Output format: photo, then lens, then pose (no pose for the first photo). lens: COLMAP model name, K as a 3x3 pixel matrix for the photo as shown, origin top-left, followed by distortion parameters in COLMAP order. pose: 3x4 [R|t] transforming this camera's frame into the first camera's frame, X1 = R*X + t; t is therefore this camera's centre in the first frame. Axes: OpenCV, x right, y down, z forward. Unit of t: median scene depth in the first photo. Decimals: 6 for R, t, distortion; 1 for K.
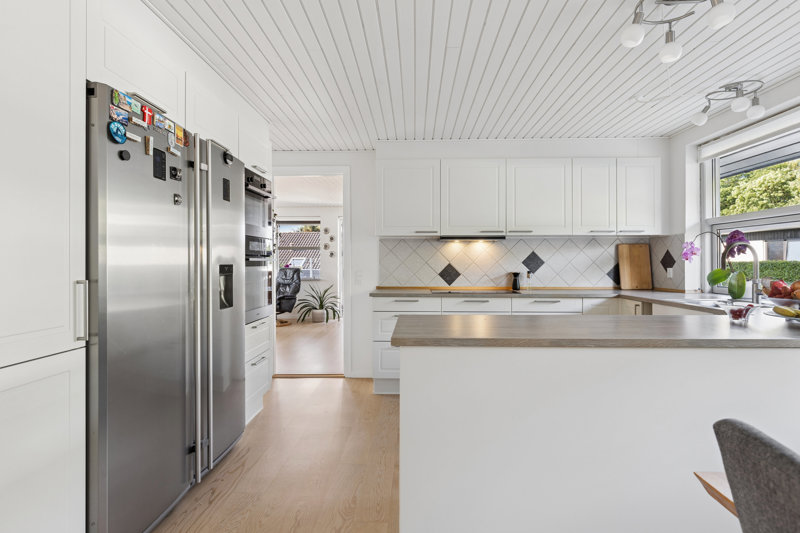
lens RADIAL K [[387.2, 0, 398.1], [0, 387.2, 262.4], [0, 0, 1]] dist [-0.004132, -0.000937]
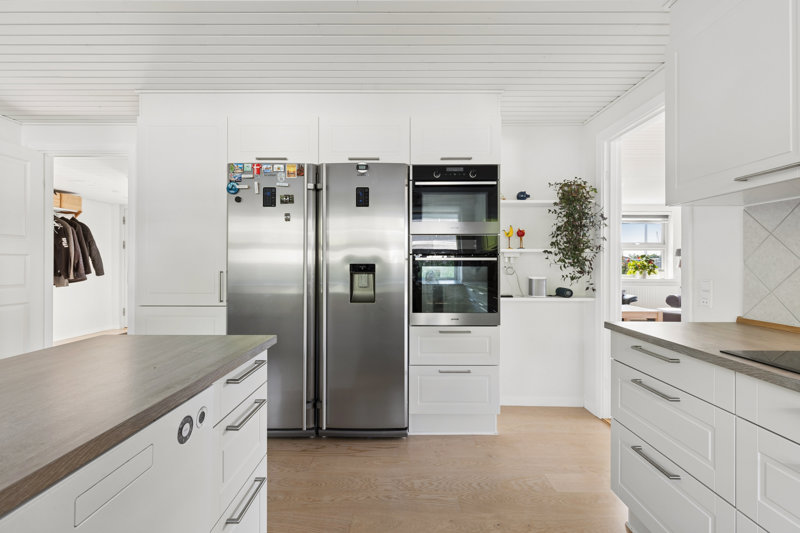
lens RADIAL K [[358.6, 0, 401.8], [0, 358.6, 264.0], [0, 0, 1]] dist [0.001523, 0.000056]
pose [[0.048800, 0.001731, -0.998807, 0.758246], [-0.000833, 0.999998, 0.001693, 0.005465], [0.998808, 0.000749, 0.048802, 1.354060]]
